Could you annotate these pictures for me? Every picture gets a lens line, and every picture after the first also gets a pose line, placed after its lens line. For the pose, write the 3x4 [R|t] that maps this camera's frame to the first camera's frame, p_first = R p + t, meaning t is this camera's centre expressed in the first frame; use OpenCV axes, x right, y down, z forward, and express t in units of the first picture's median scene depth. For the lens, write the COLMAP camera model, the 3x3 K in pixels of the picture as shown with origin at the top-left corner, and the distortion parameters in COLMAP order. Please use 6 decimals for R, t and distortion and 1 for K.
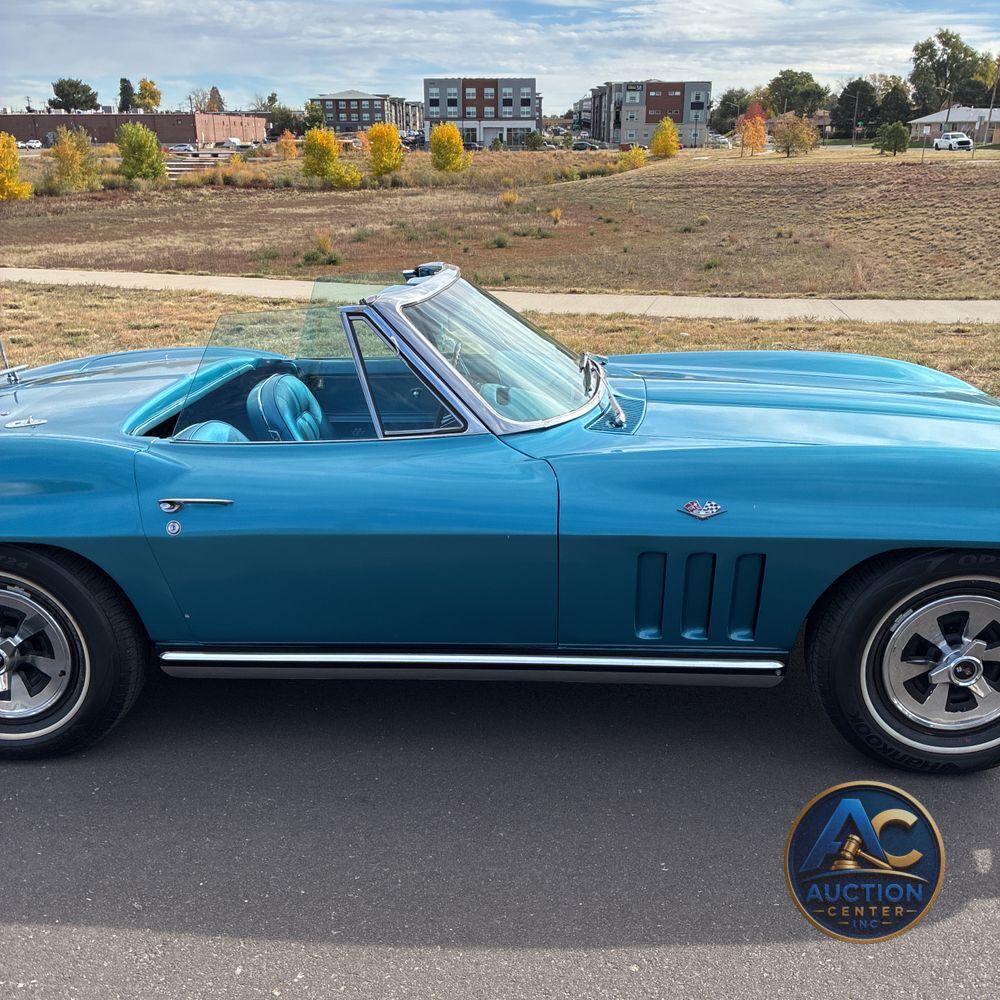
lens RADIAL K [[998.6, 0, 494.8], [0, 998.6, 518.3], [0, 0, 1]] dist [0.006867, 0.015189]
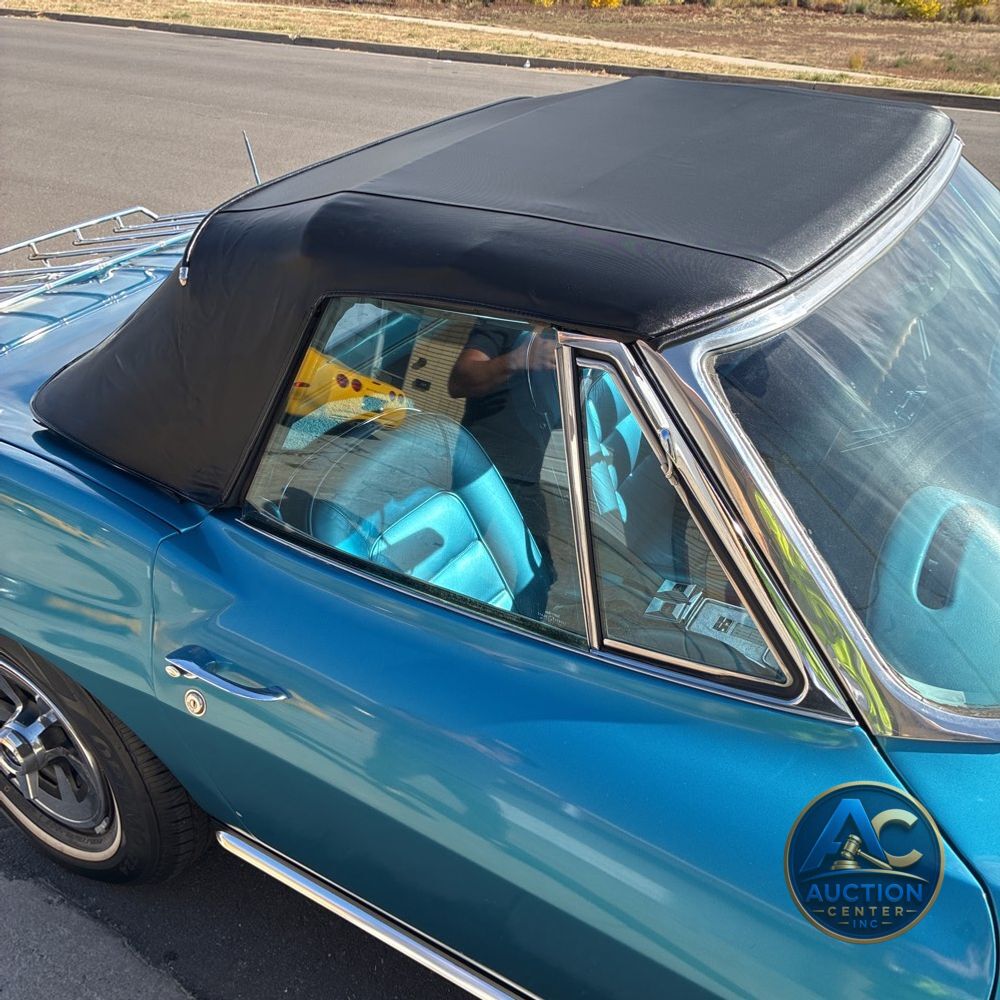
lens RADIAL K [[997.2, 0, 503.2], [0, 997.2, 497.1], [0, 0, 1]] dist [0.050421, -0.063600]
pose [[0.865651, 0.276715, -0.417226, 0.055996], [-0.221217, 0.959015, 0.177069, 0.044268], [0.449124, -0.060982, 0.891386, -0.113000]]
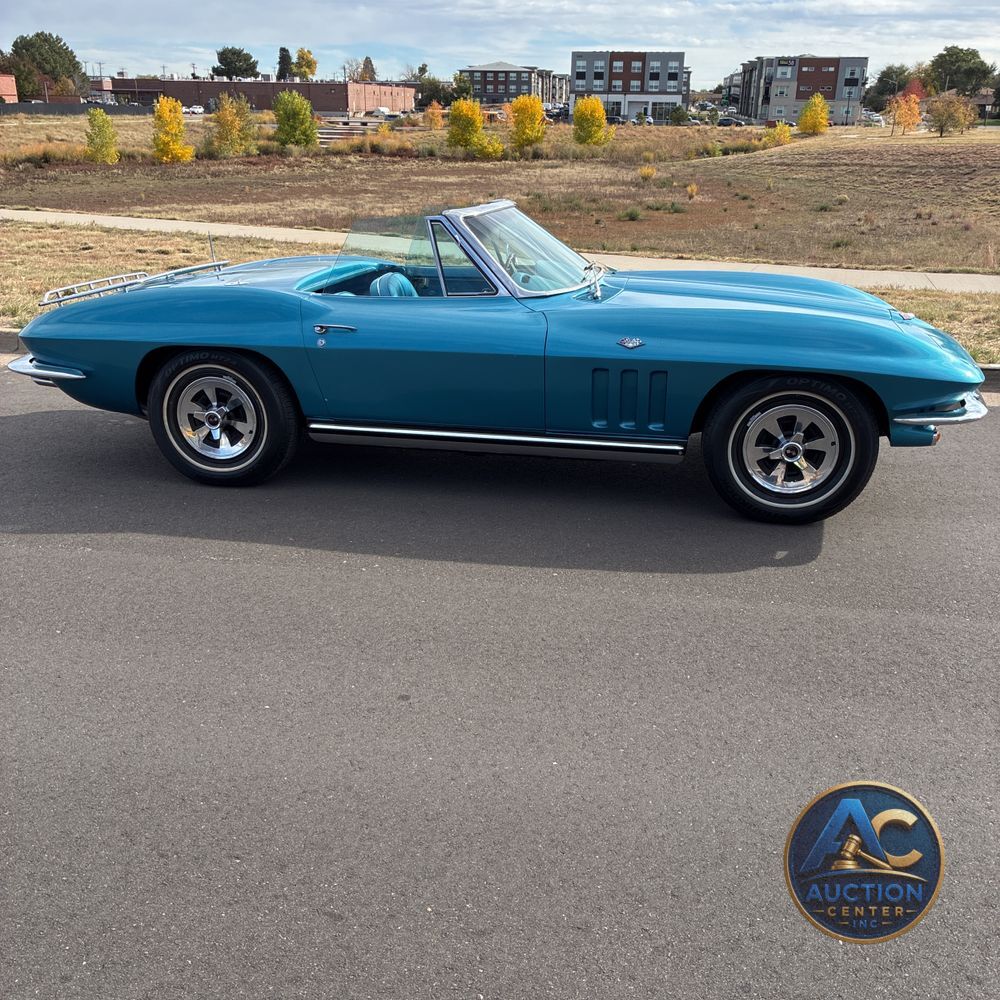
lens RADIAL K [[997.7, 0, 503.4], [0, 997.7, 498.5], [0, 0, 1]] dist [0.028203, -0.014521]
pose [[0.991629, 0.063139, -0.112634, 0.006234], [-0.062474, 0.998002, 0.009428, 0.007700], [0.113004, -0.002313, 0.993592, -0.021033]]
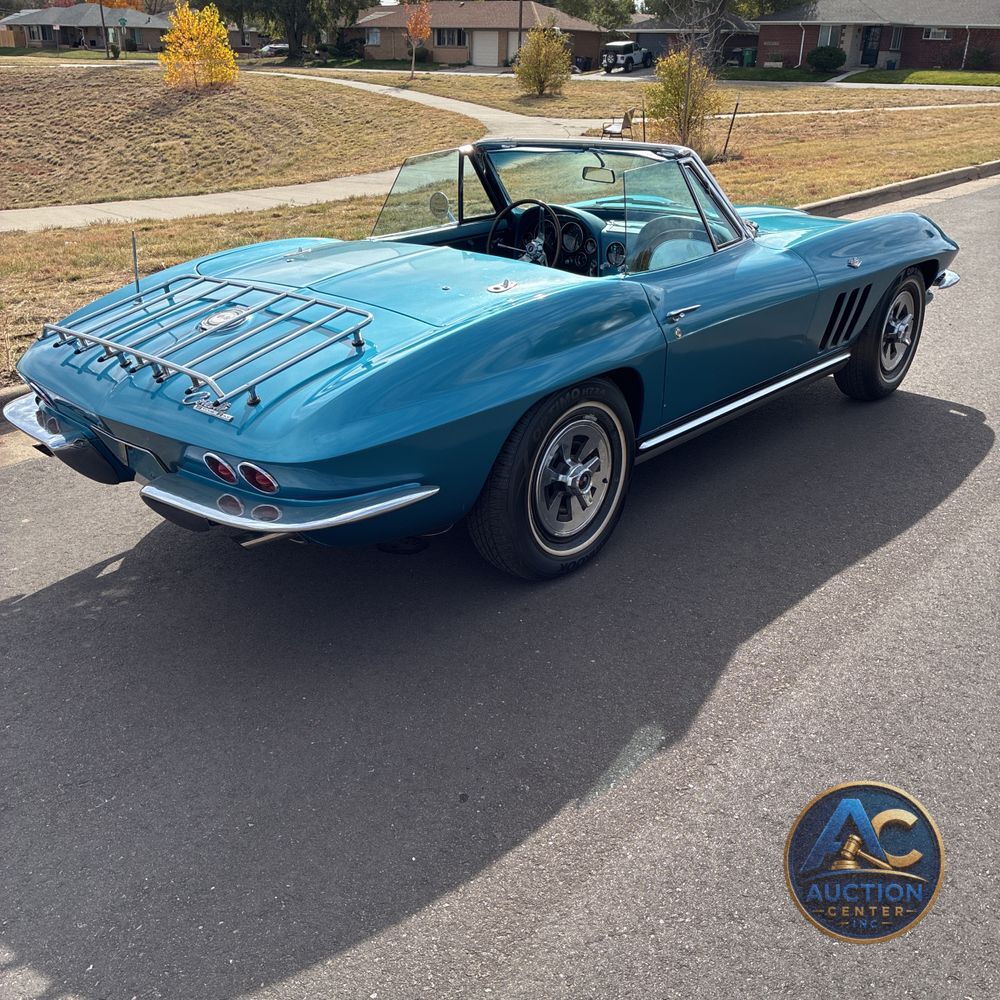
lens RADIAL K [[1006.5, 0, 493.6], [0, 1006.5, 497.9], [0, 0, 1]] dist [0.035602, -0.036153]
pose [[0.622112, -0.293746, 0.725734, -0.048411], [0.250100, 0.952943, 0.171320, -0.002346], [-0.741908, 0.074926, 0.666302, 0.009905]]
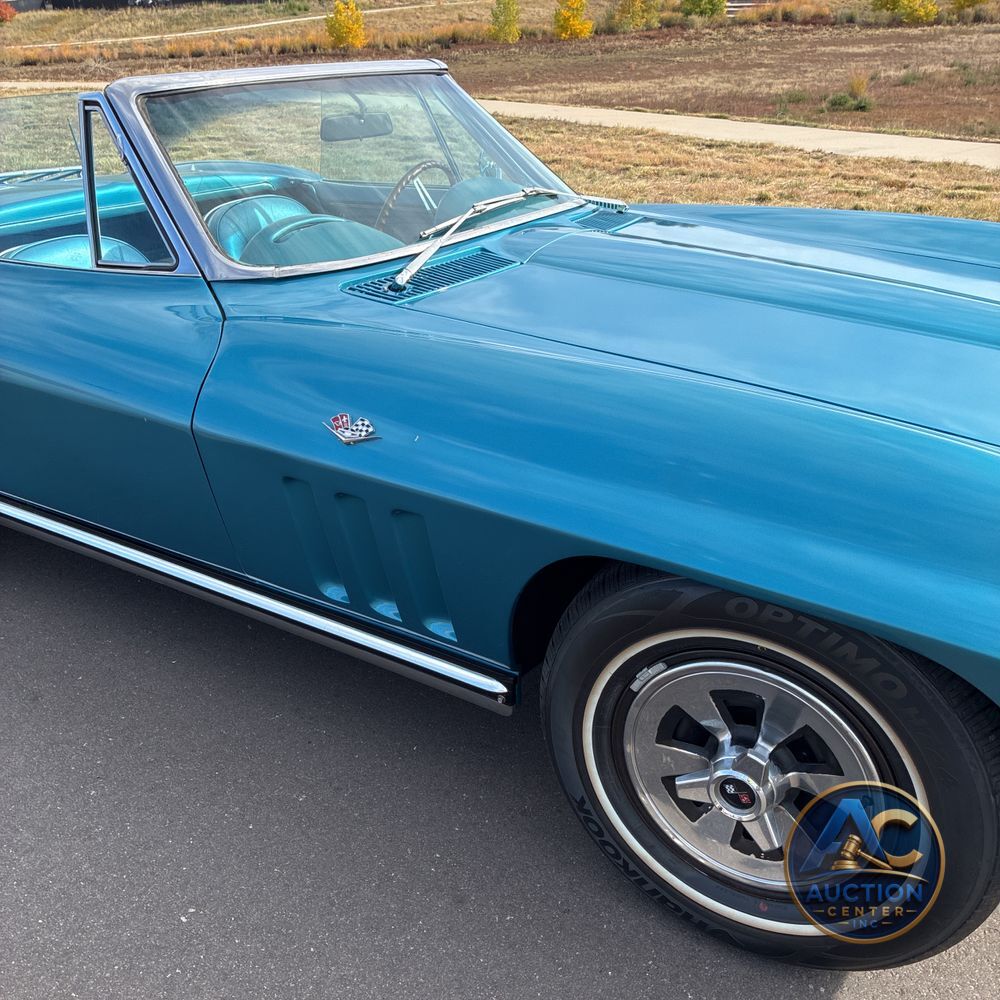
lens RADIAL K [[992.3, 0, 498.4], [0, 992.3, 502.1], [0, 0, 1]] dist [0.038507, -0.038908]
pose [[0.871250, 0.208899, -0.444167, 0.018216], [-0.151970, 0.975253, 0.160583, -0.002489], [0.466721, -0.072408, 0.881436, 0.014643]]
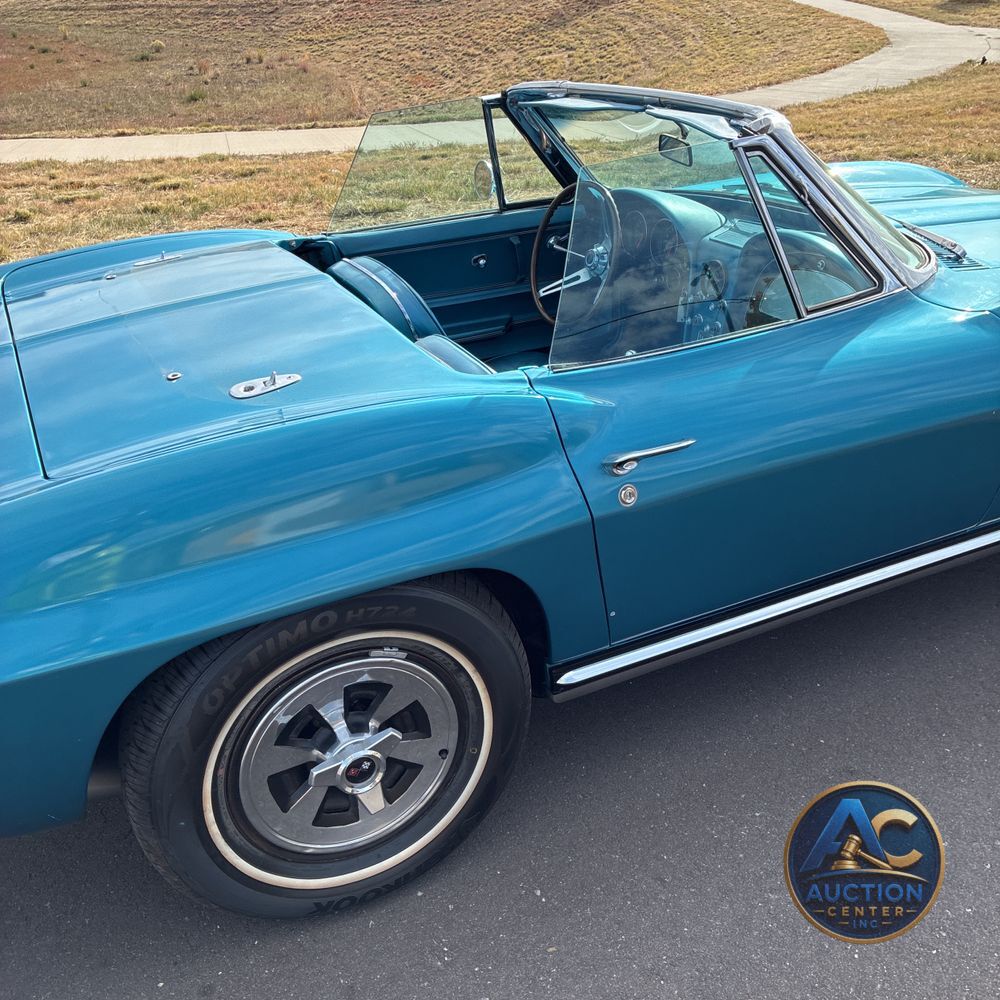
lens RADIAL K [[1006.5, 0, 493.6], [0, 1006.5, 497.9], [0, 0, 1]] dist [0.035602, -0.036153]
pose [[0.868289, -0.228550, 0.440272, -0.022530], [0.169575, 0.970825, 0.169537, -0.003874], [-0.466175, -0.072548, 0.881713, 0.014323]]
